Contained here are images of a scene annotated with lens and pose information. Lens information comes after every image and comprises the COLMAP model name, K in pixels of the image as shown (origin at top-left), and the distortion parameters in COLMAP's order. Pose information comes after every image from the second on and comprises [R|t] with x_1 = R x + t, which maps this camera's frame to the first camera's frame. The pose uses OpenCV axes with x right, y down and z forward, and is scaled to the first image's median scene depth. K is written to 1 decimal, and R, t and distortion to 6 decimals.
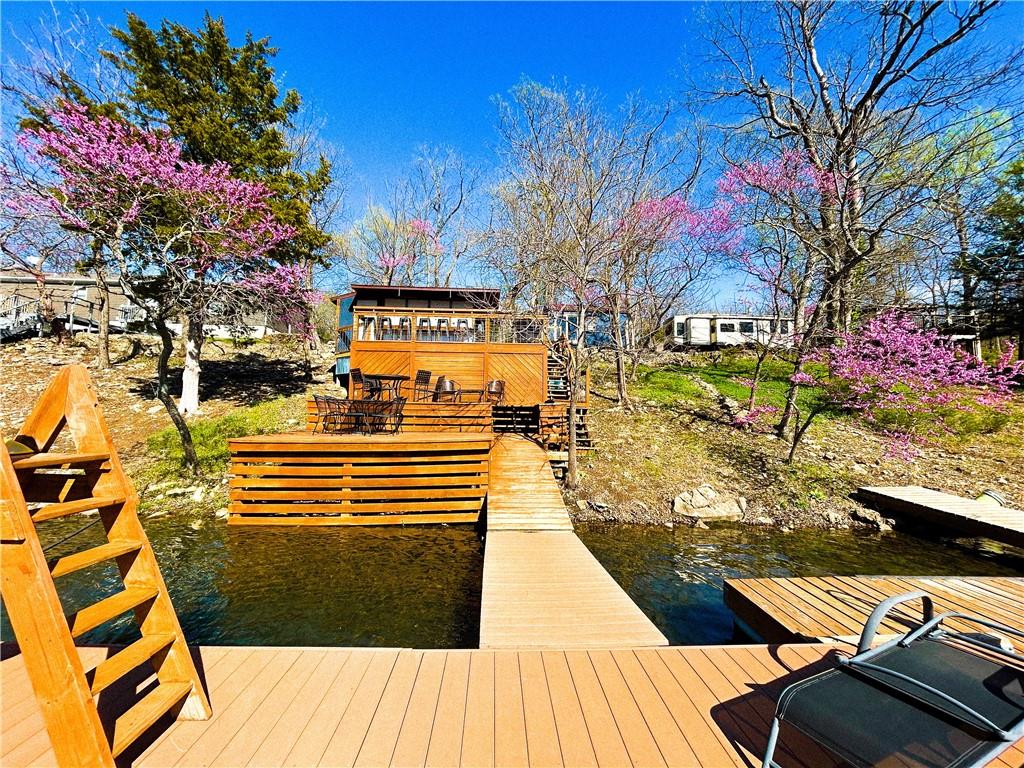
lens RADIAL K [[411.8, 0, 509.0], [0, 411.8, 380.7], [0, 0, 1]] dist [-0.001452, 0.000106]
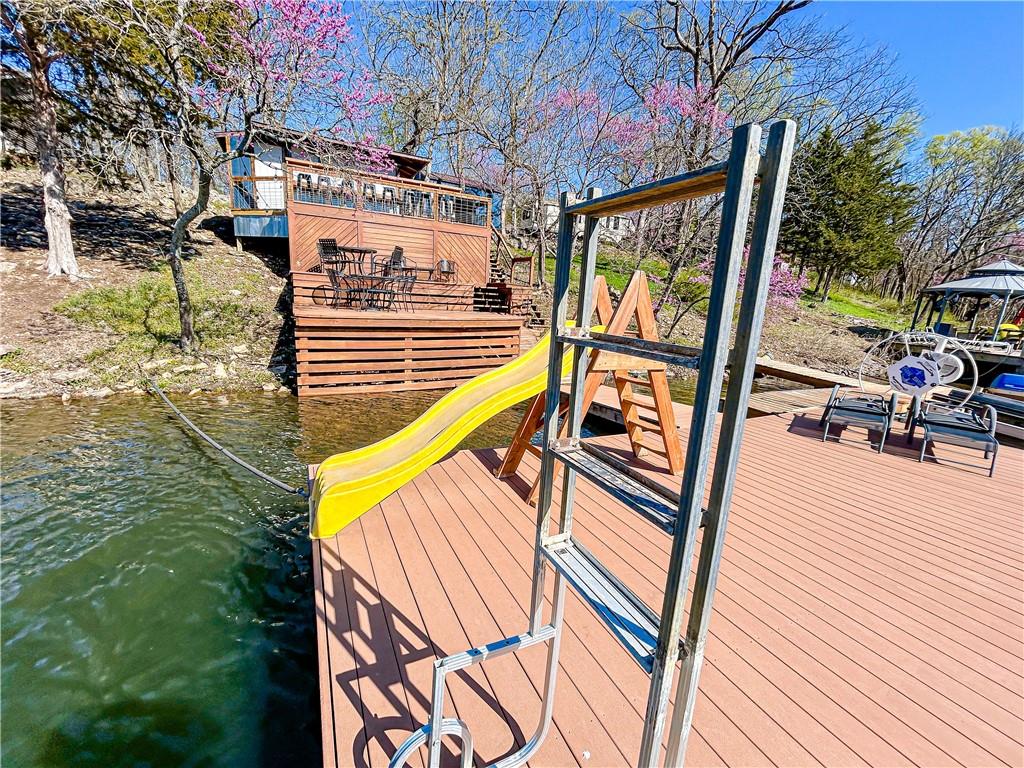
lens RADIAL K [[411.8, 0, 508.9], [0, 411.8, 380.7], [0, 0, 1]] dist [-0.001452, 0.000106]
pose [[0.910100, -0.044220, 0.412022, -0.346672], [-0.078442, 0.957929, 0.276077, -0.009427], [-0.406896, -0.283577, 0.868343, -0.062811]]
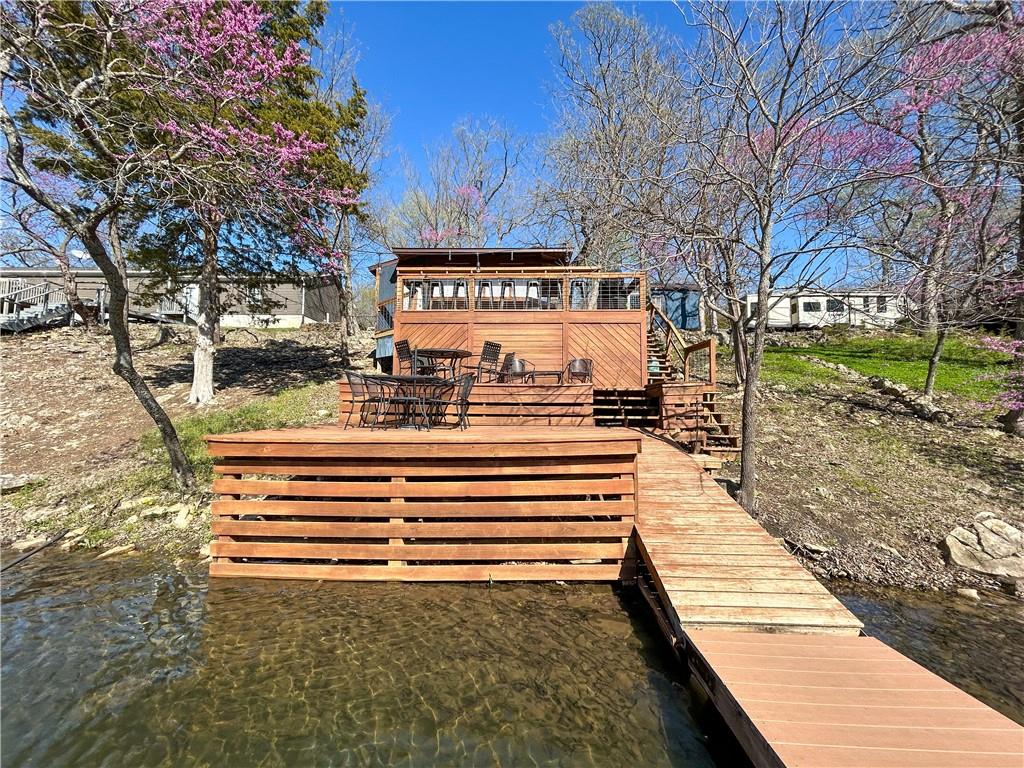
lens RADIAL K [[411.8, 0, 509.3], [0, 411.8, 382.1], [0, 0, 1]] dist [-0.001452, 0.000106]
pose [[0.996358, -0.009829, -0.084705, -0.101555], [0.011087, 0.999835, 0.014394, 0.031716], [0.084549, -0.015281, 0.996302, 0.238234]]
